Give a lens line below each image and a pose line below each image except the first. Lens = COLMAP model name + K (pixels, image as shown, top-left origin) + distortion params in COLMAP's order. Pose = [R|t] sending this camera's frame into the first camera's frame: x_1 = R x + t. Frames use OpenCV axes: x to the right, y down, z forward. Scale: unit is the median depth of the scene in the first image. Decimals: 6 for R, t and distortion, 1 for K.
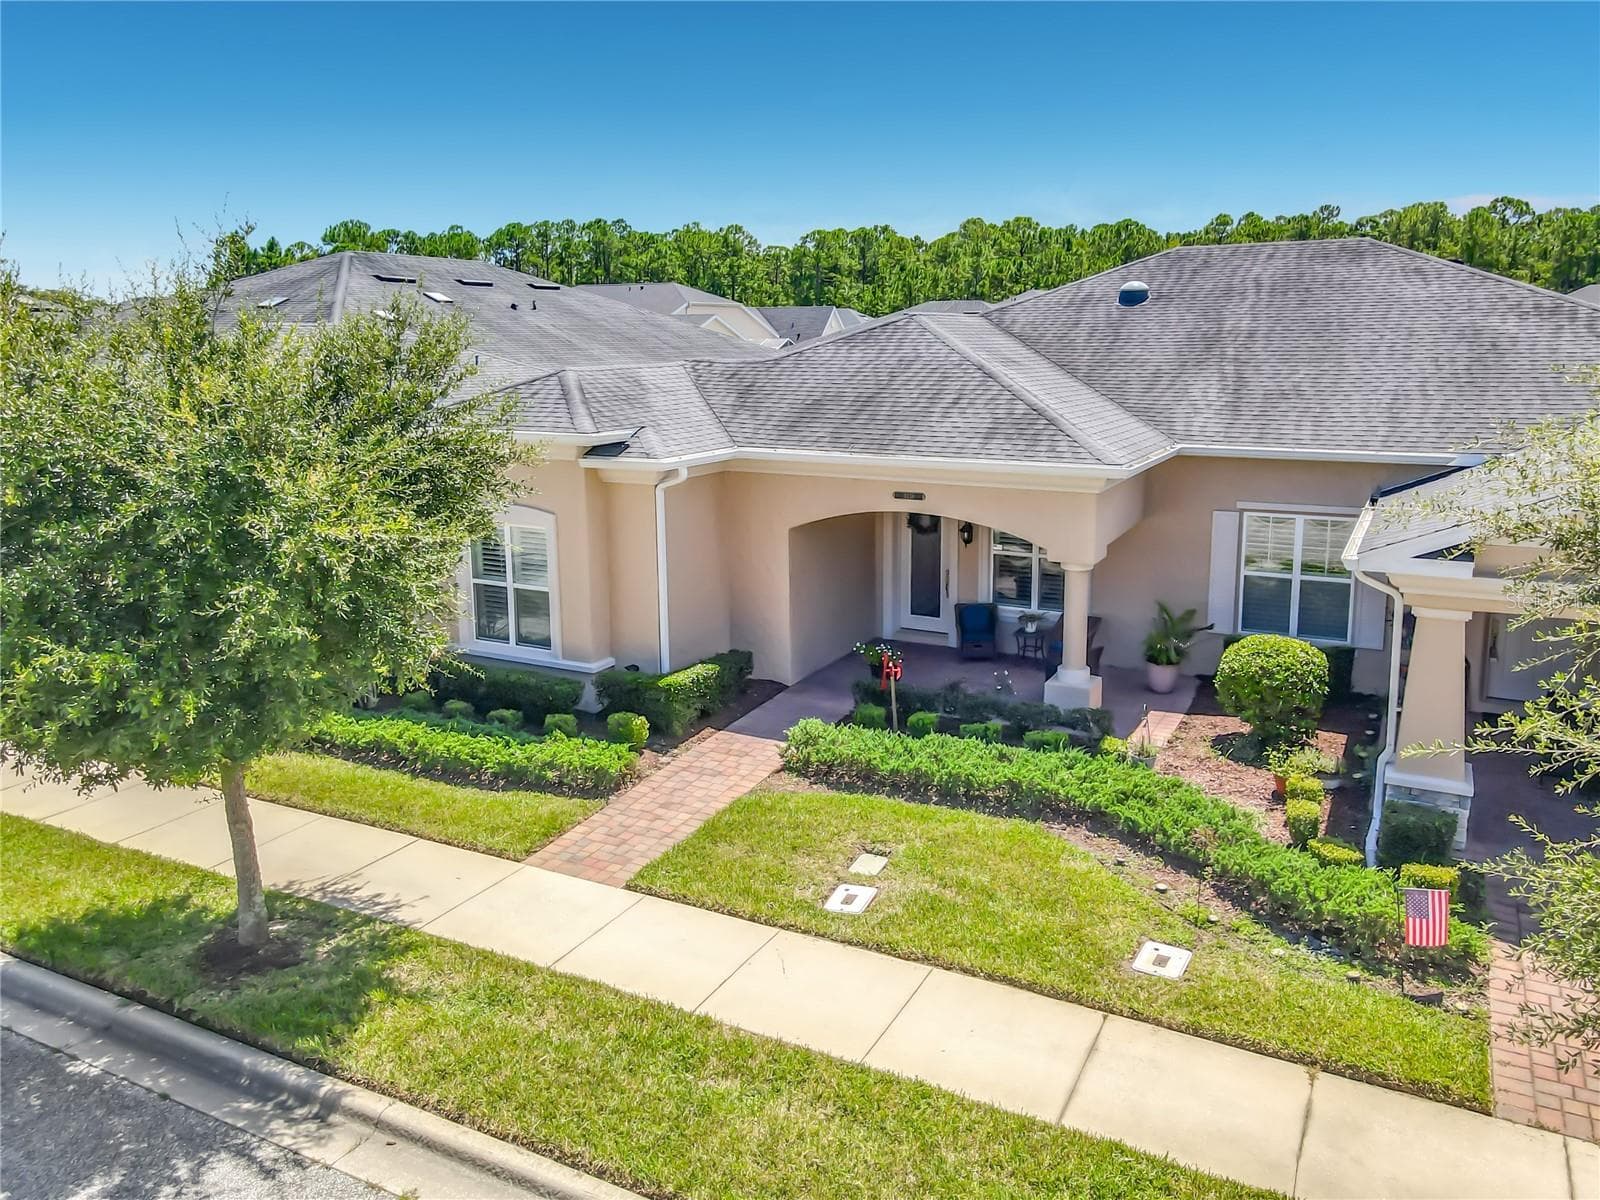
lens RADIAL K [[1165.0, 0, 817.6], [0, 1165.0, 534.5], [0, 0, 1]] dist [0.034729, -0.001756]
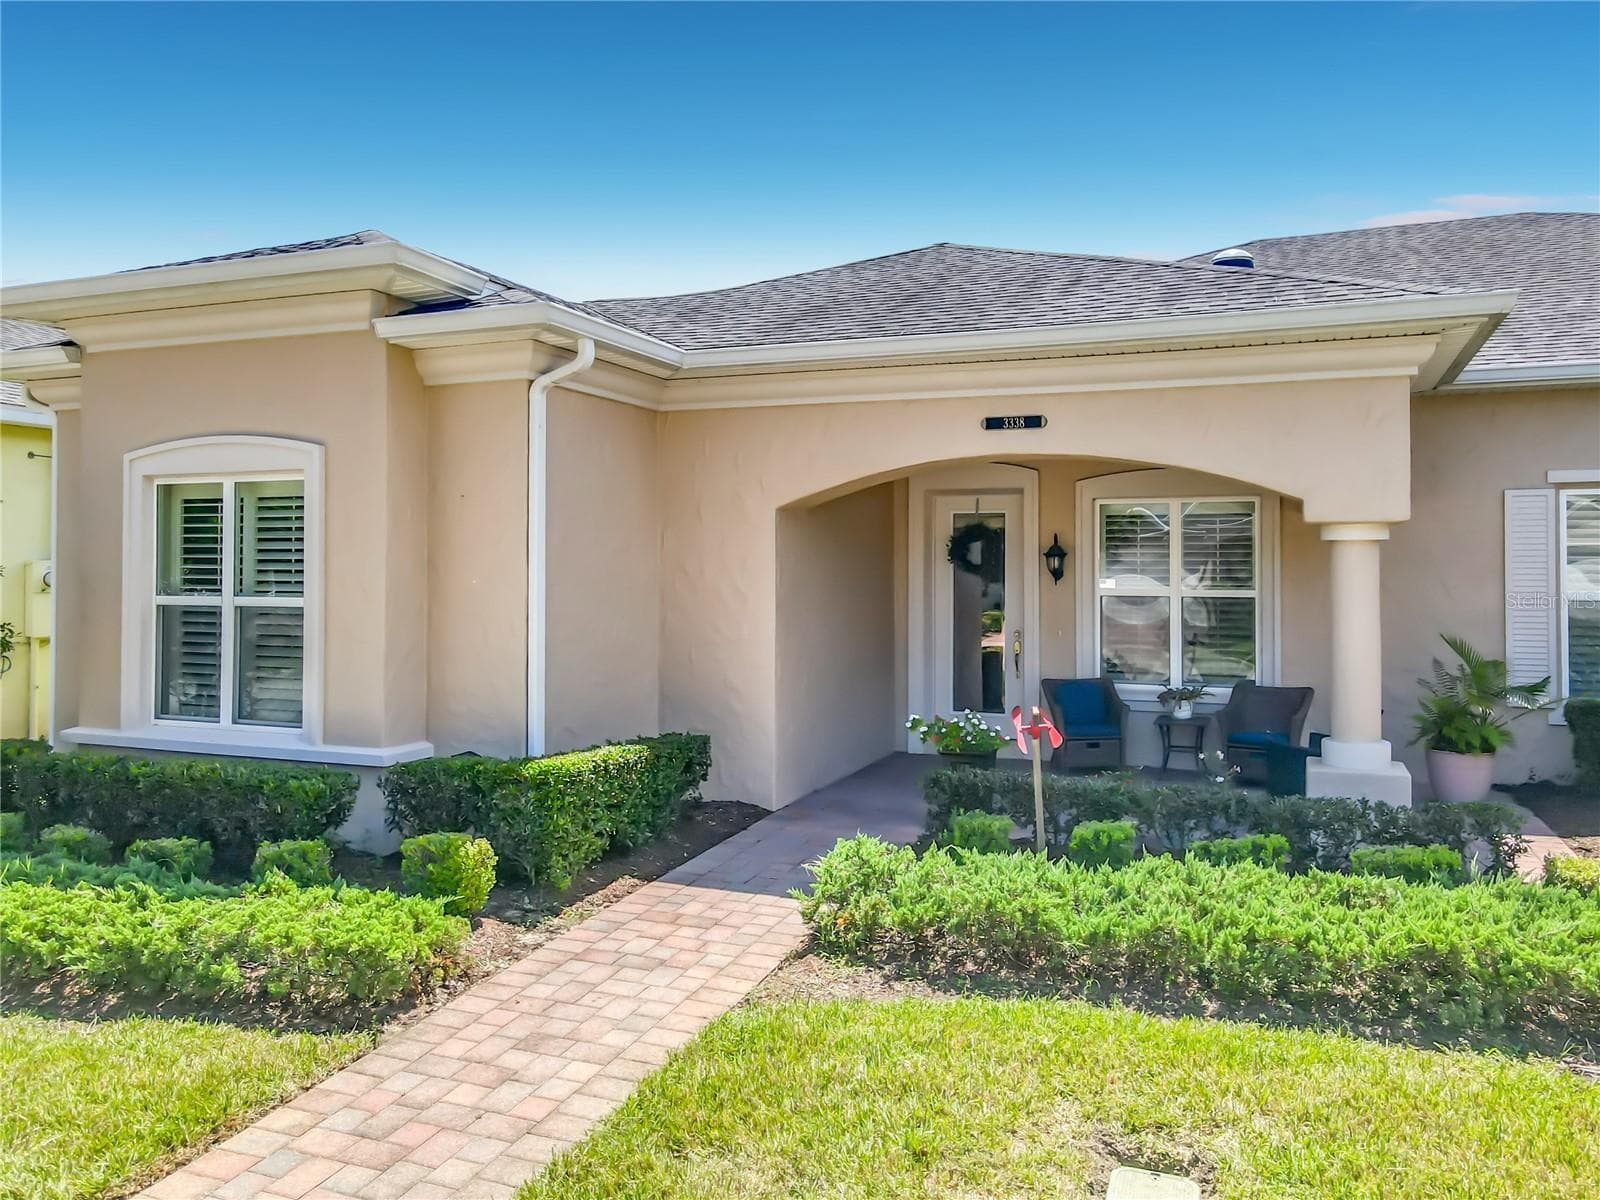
lens RADIAL K [[1190.8, 0, 812.2], [0, 1190.8, 546.9], [0, 0, 1]] dist [0.014801, 0.007095]
pose [[0.995246, 0.010375, 0.096841, -0.074403], [0.007664, 0.982884, -0.184066, 0.138616], [-0.097093, 0.183933, 0.978132, 0.552493]]
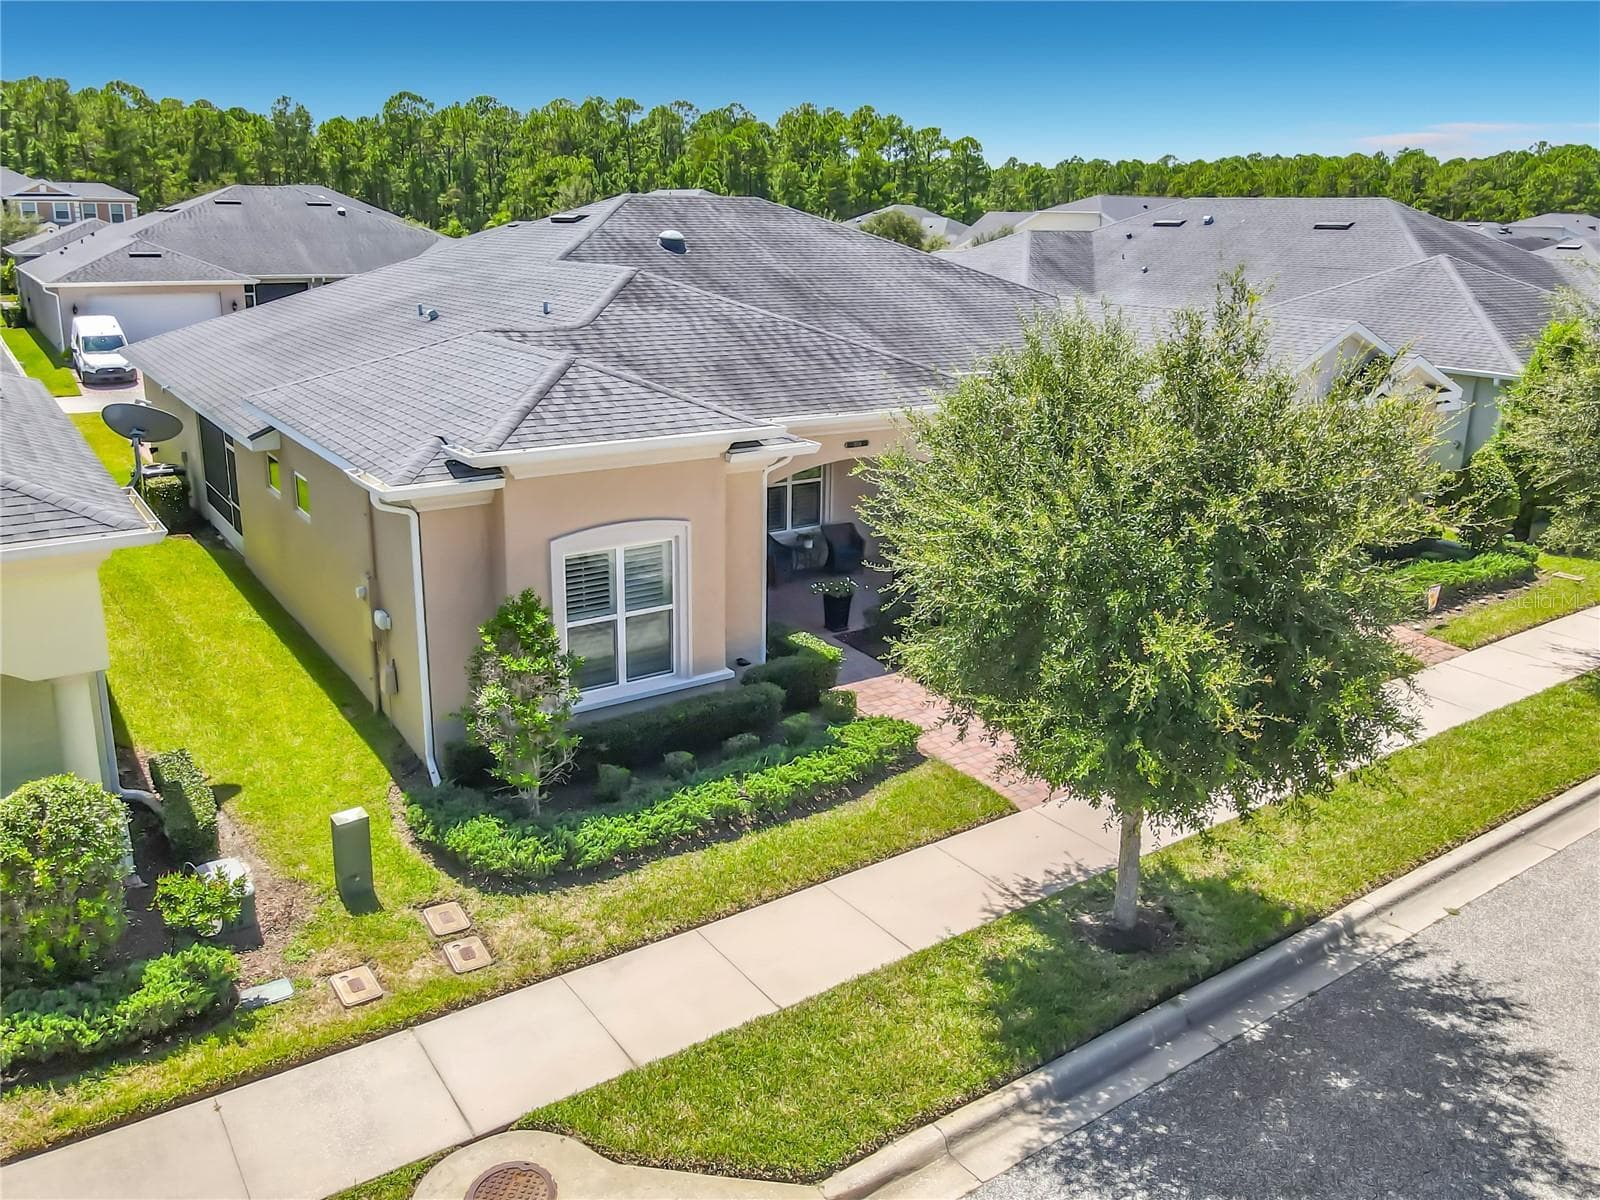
lens RADIAL K [[1244.1, 0, 806.5], [0, 1244.1, 530.0], [0, 0, 1]] dist [-0.008465, 0.003740]
pose [[0.463960, -0.199270, 0.863153, -1.149882], [0.129448, 0.979163, 0.156472, -0.169250], [-0.876347, 0.039137, 0.480087, 0.522651]]
